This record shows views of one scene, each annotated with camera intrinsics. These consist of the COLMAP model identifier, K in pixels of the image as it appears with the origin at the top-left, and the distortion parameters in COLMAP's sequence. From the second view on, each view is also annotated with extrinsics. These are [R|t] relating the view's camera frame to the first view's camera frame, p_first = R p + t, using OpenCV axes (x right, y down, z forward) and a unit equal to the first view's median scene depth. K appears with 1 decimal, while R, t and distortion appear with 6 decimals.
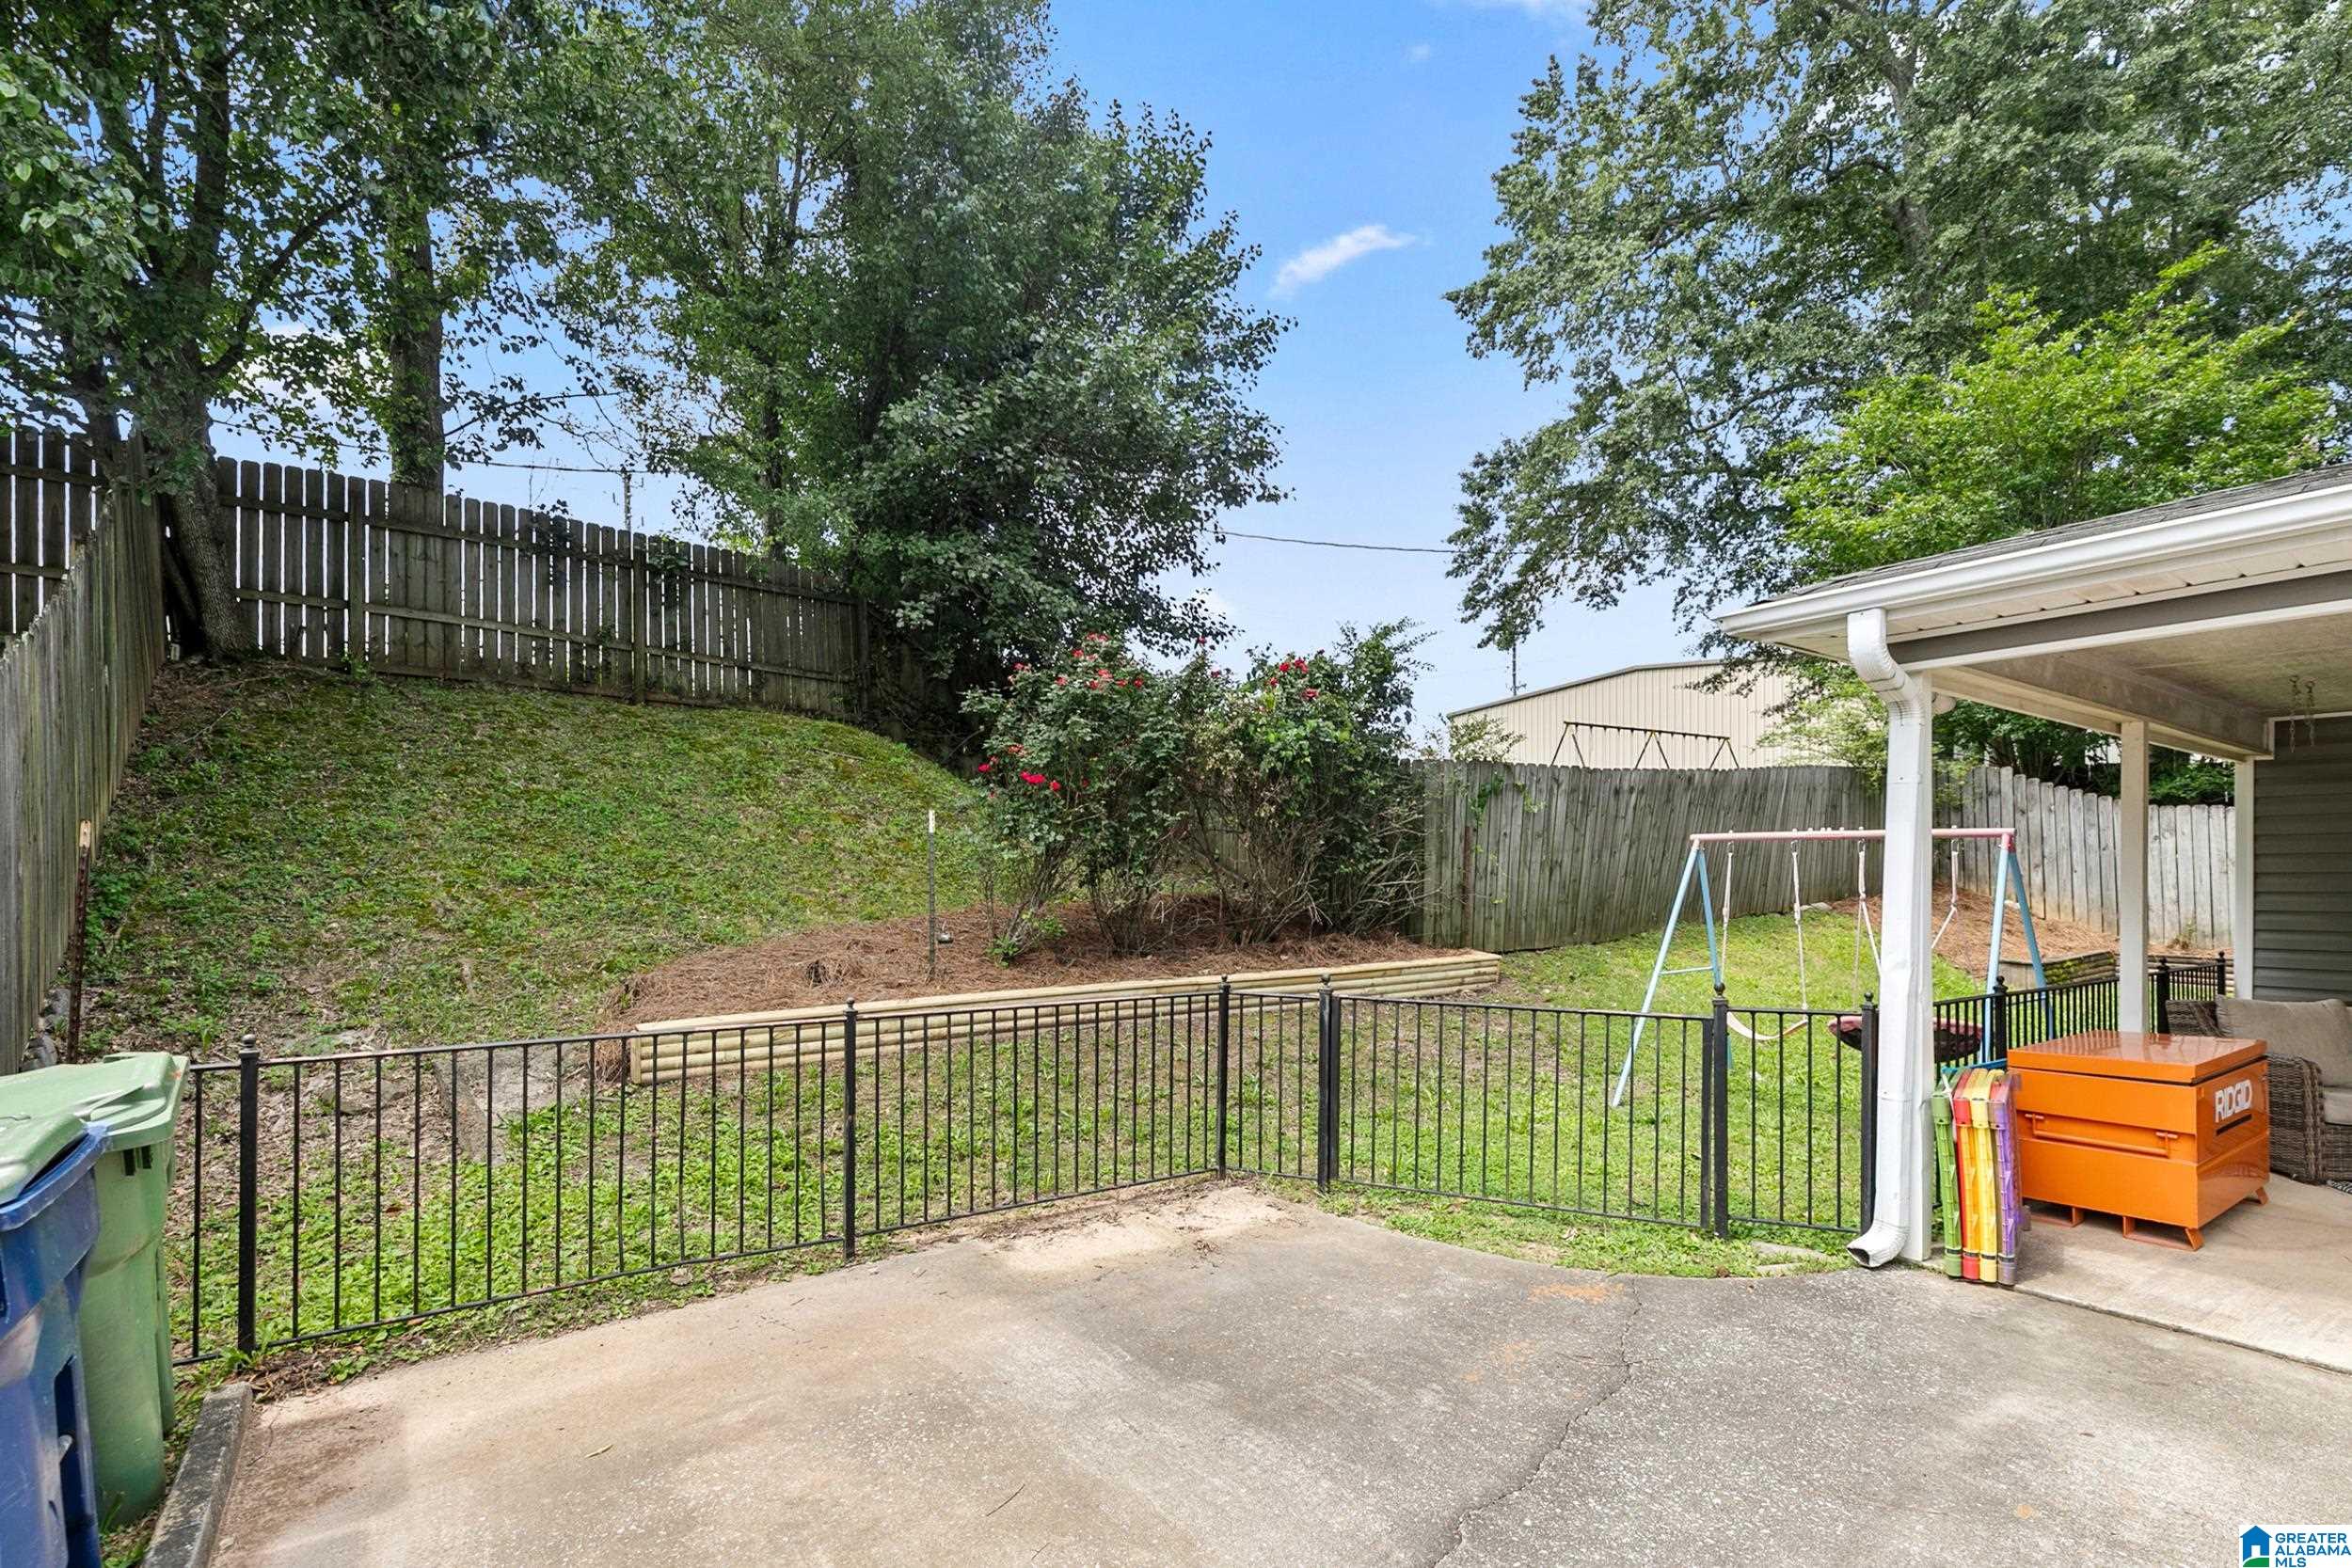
lens RADIAL K [[1058.1, 0, 1236.9], [0, 1058.1, 848.5], [0, 0, 1]] dist [0.013336, -0.000935]
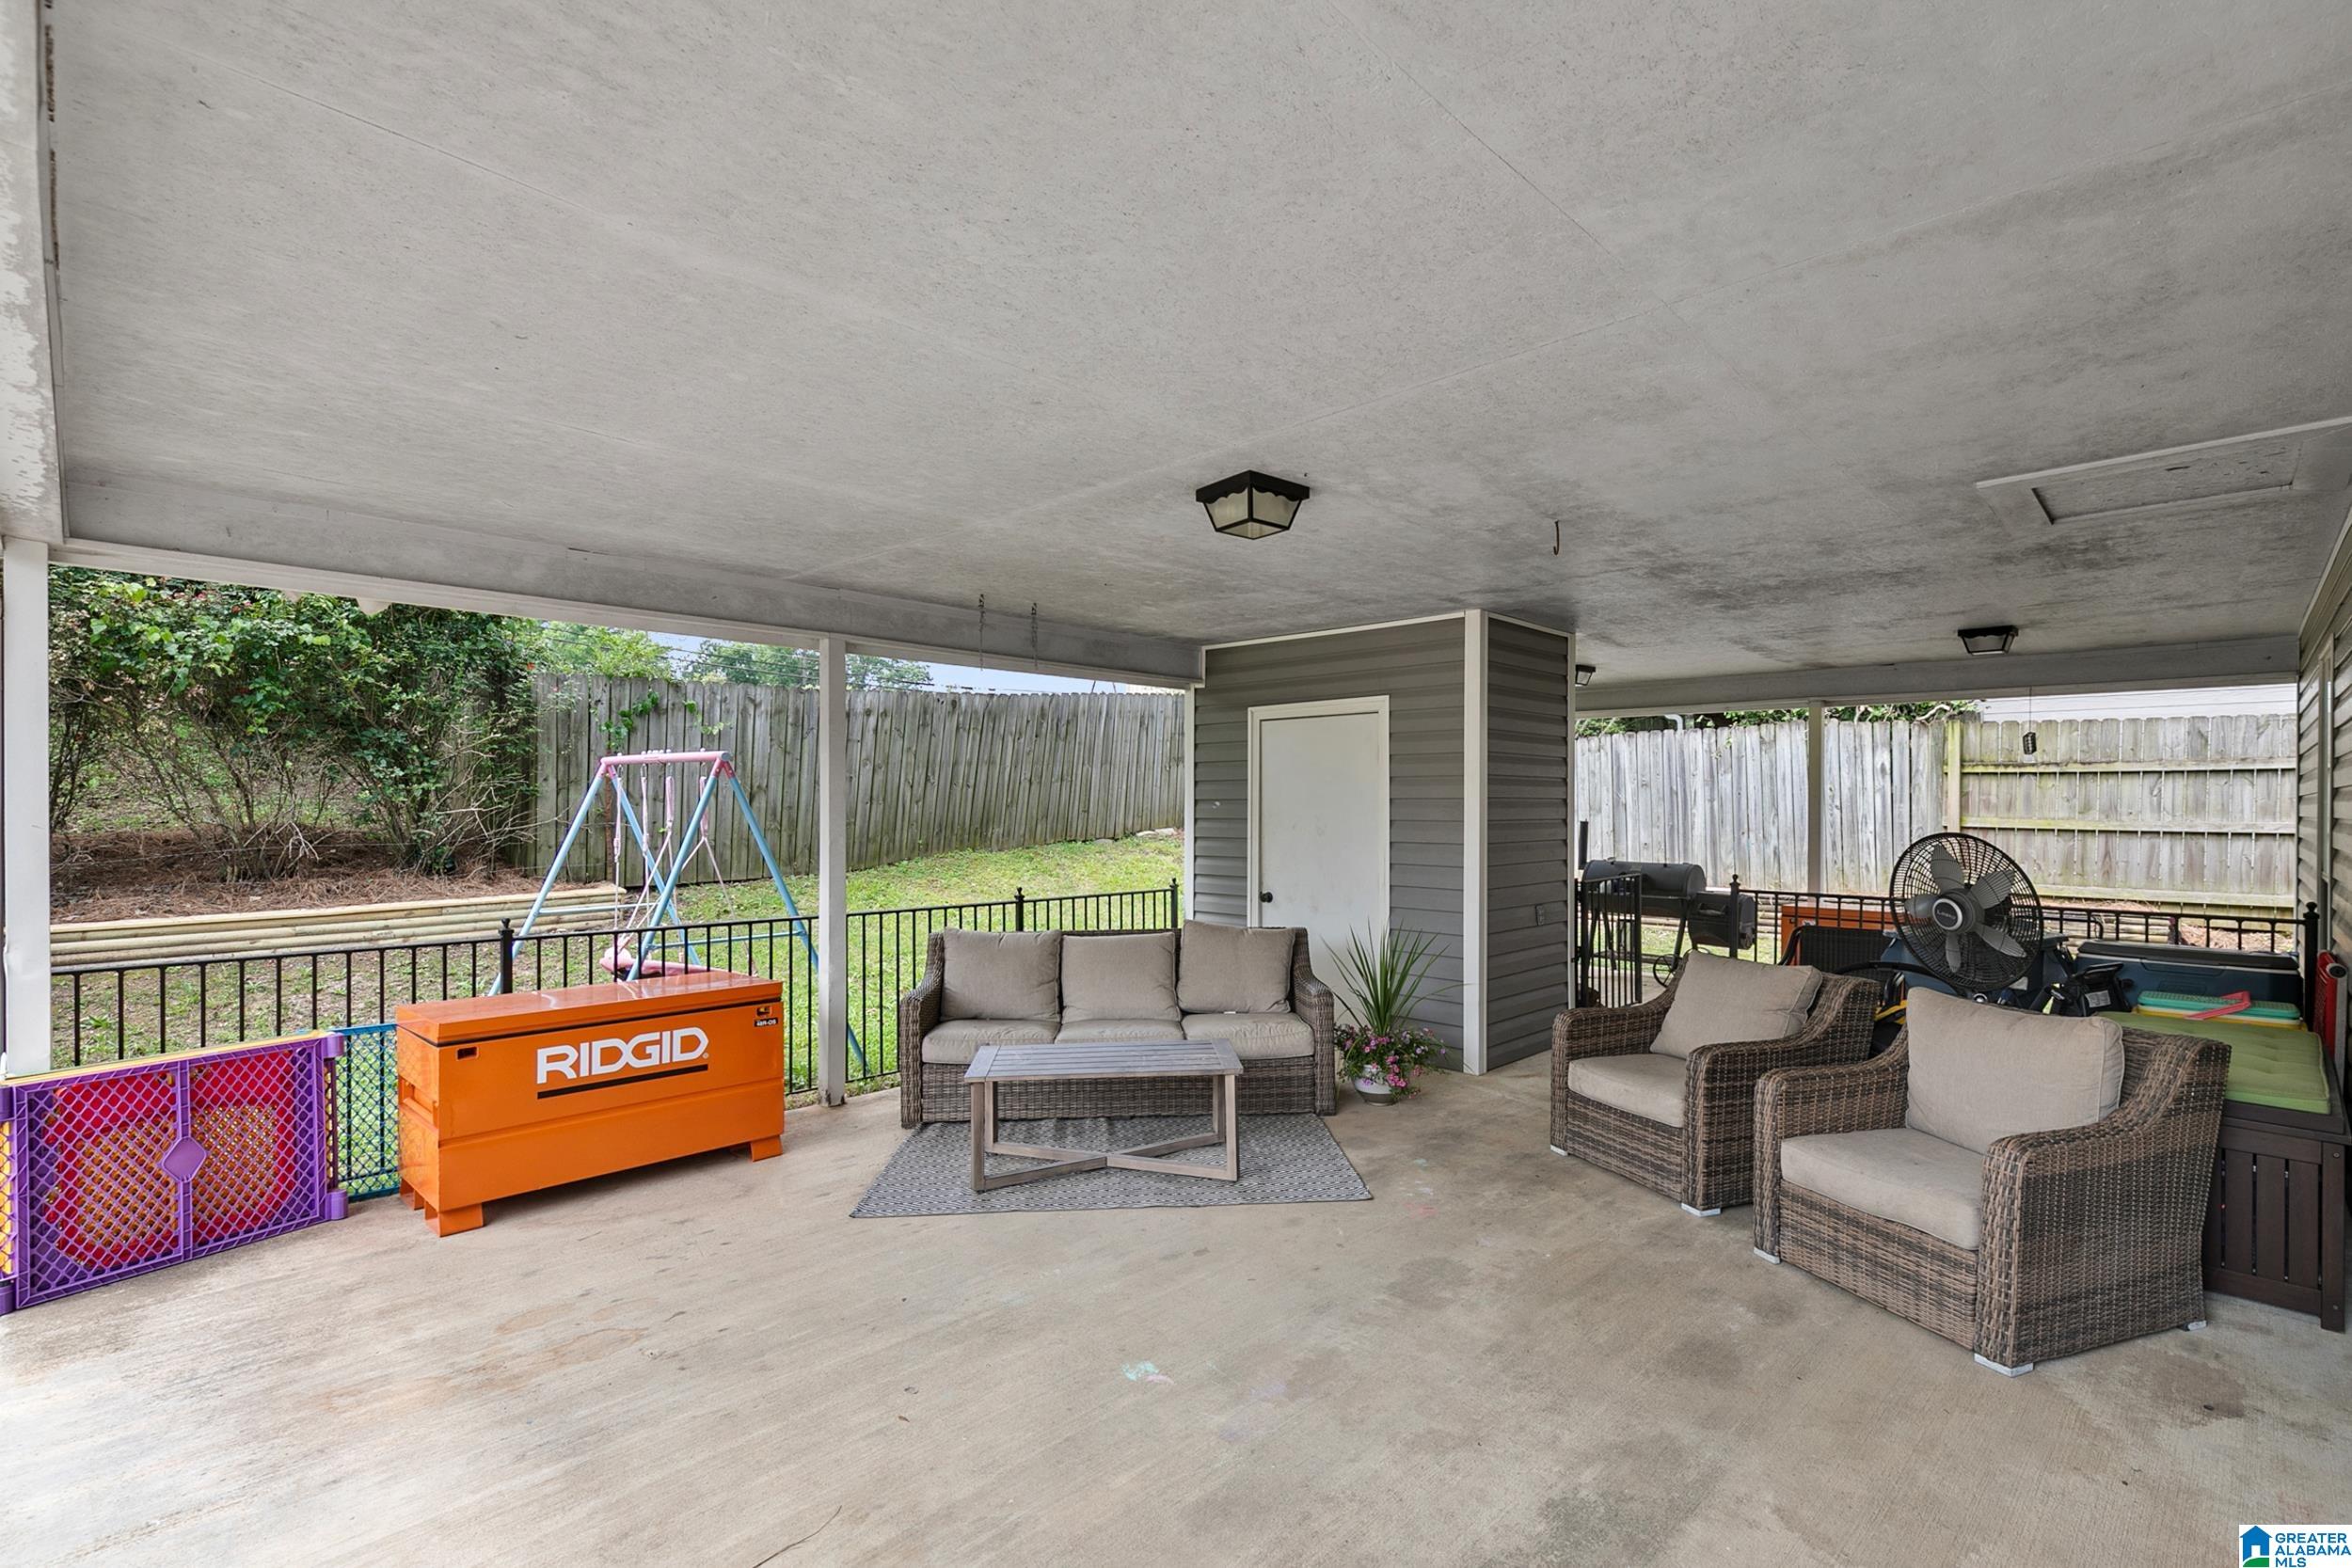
lens RADIAL K [[1058.1, 0, 1179.1], [0, 1058.1, 791.2], [0, 0, 1]] dist [0.013336, -0.000935]
pose [[0.984215, 0.002039, 0.176967, 0.590389], [-0.005013, 0.999854, 0.016359, -0.001515], [-0.176908, -0.016988, 0.984081, 0.012692]]
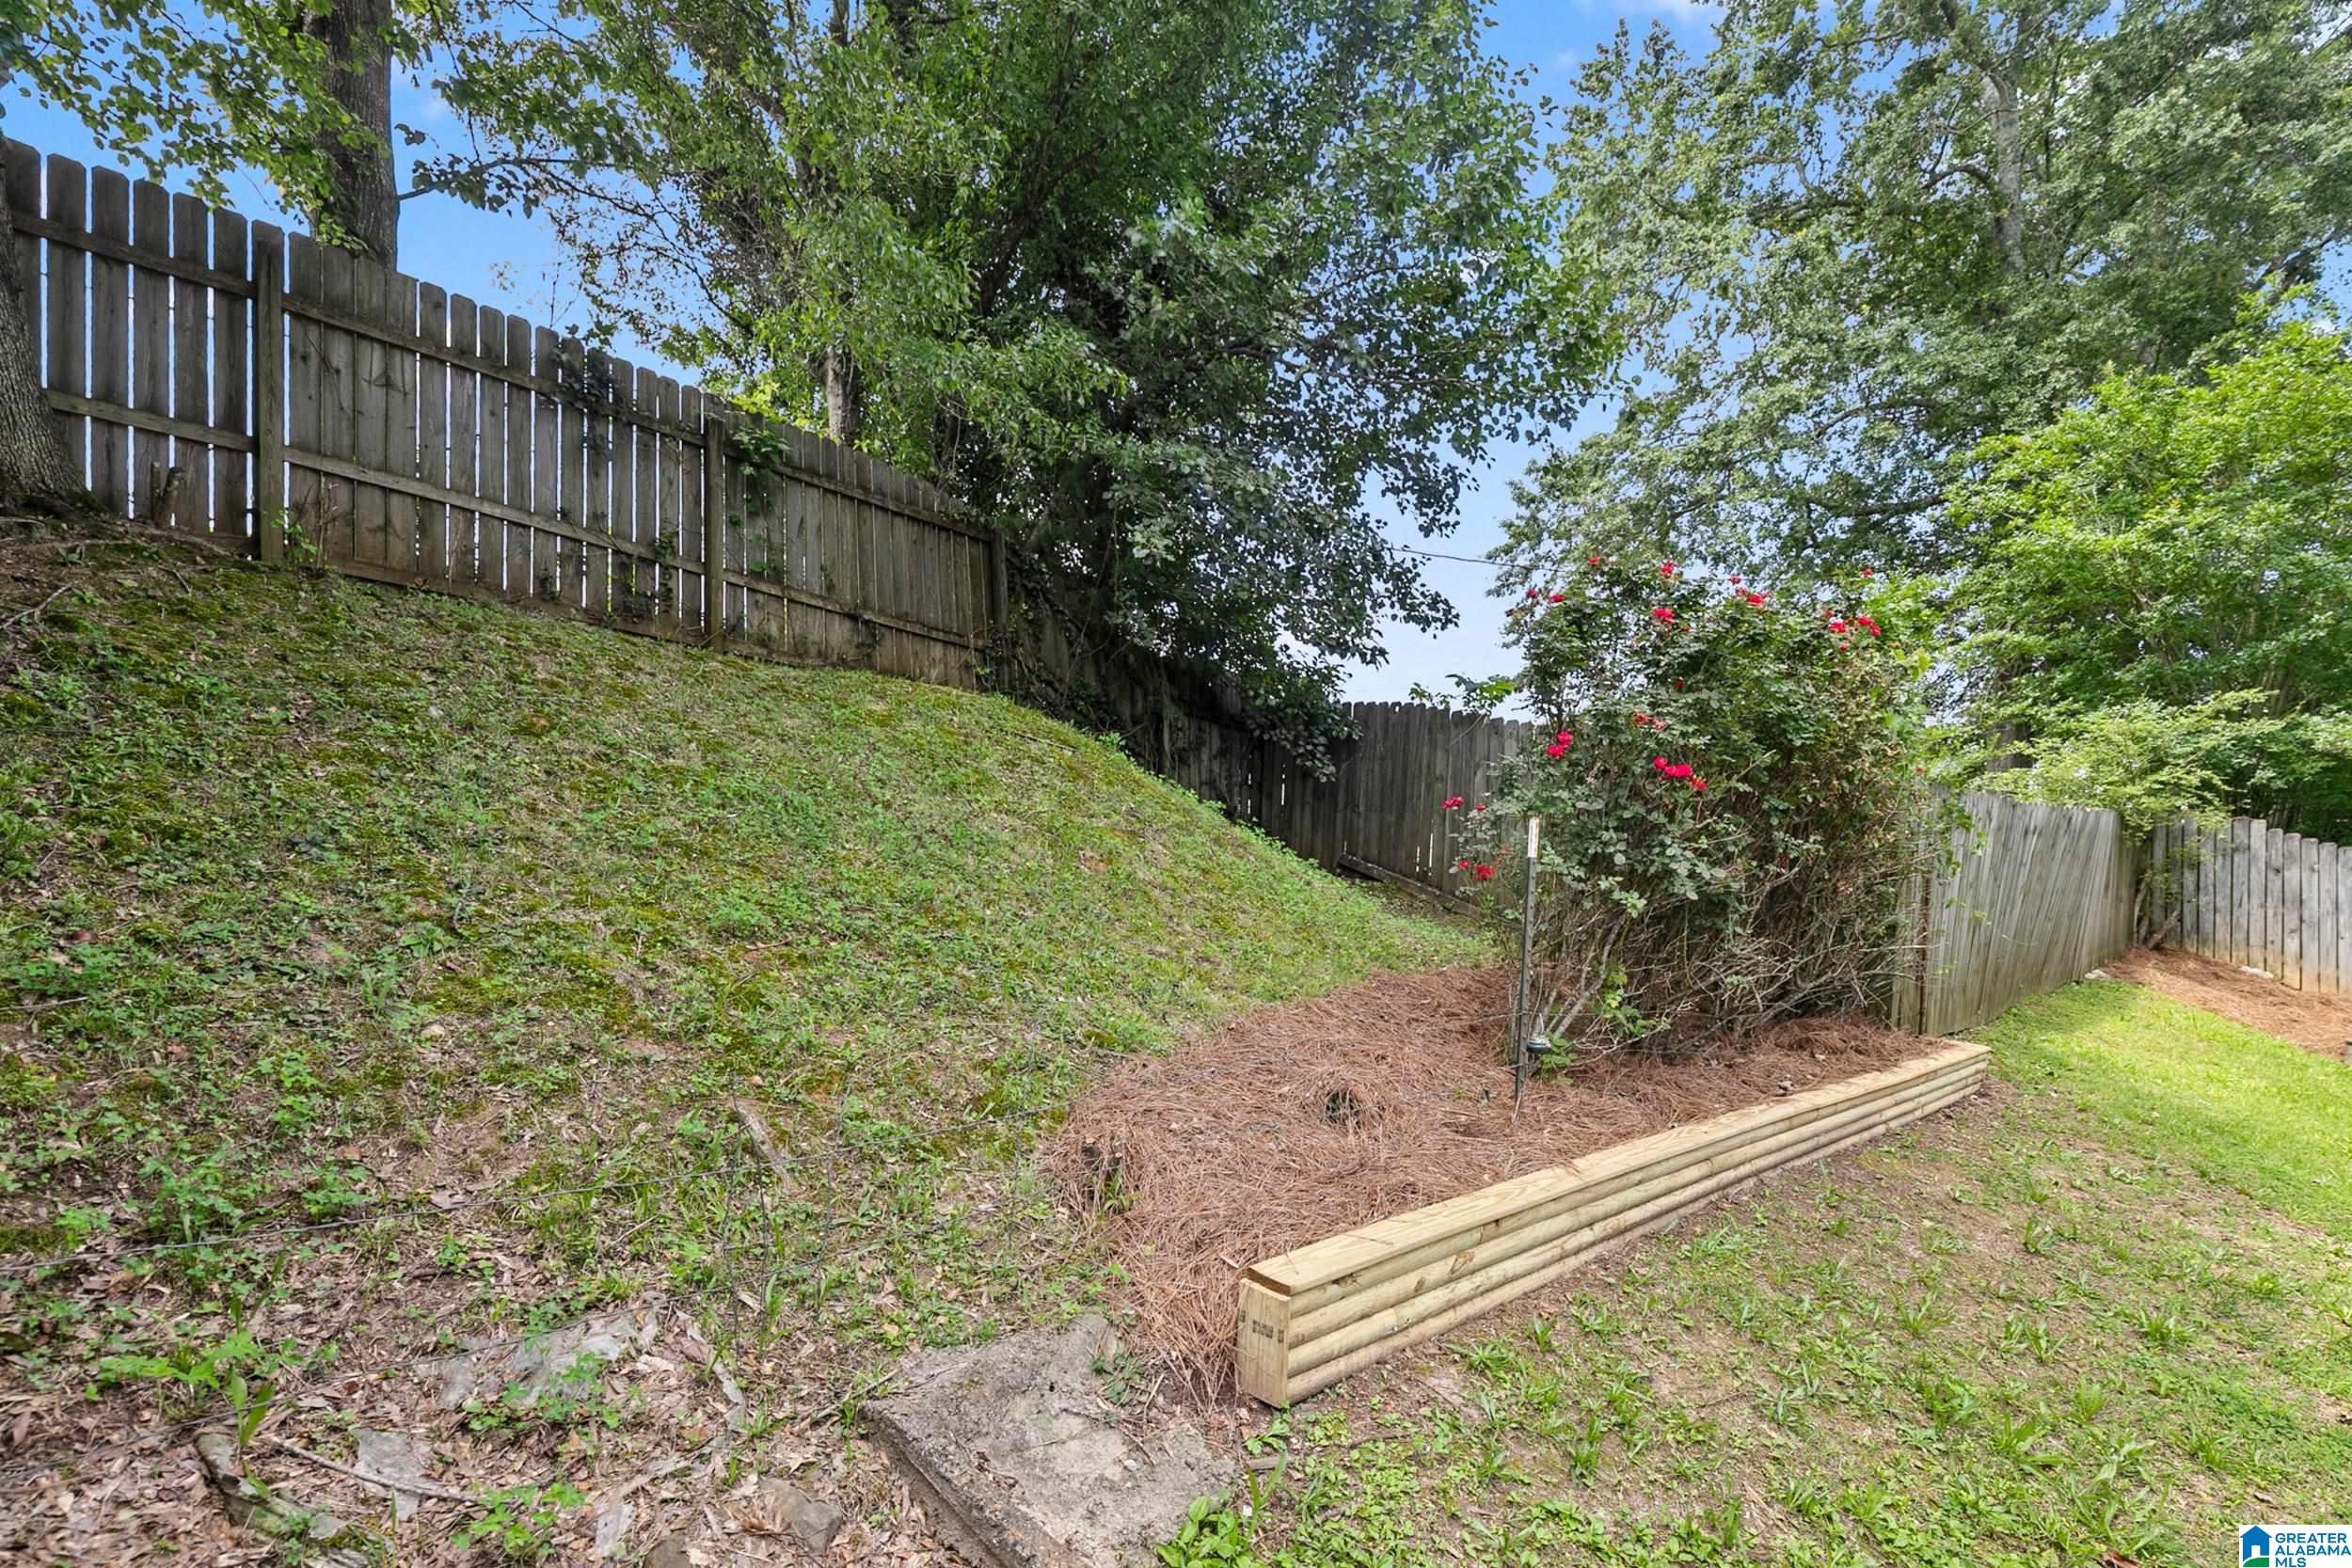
lens RADIAL K [[1058.1, 0, 1233.1], [0, 1058.1, 927.6], [0, 0, 1]] dist [0.013336, -0.000935]
pose [[0.990338, 0.016335, 0.137709, -0.401947], [-0.020900, 0.999277, 0.031771, 0.005539], [-0.137090, -0.034342, 0.989963, 0.358739]]
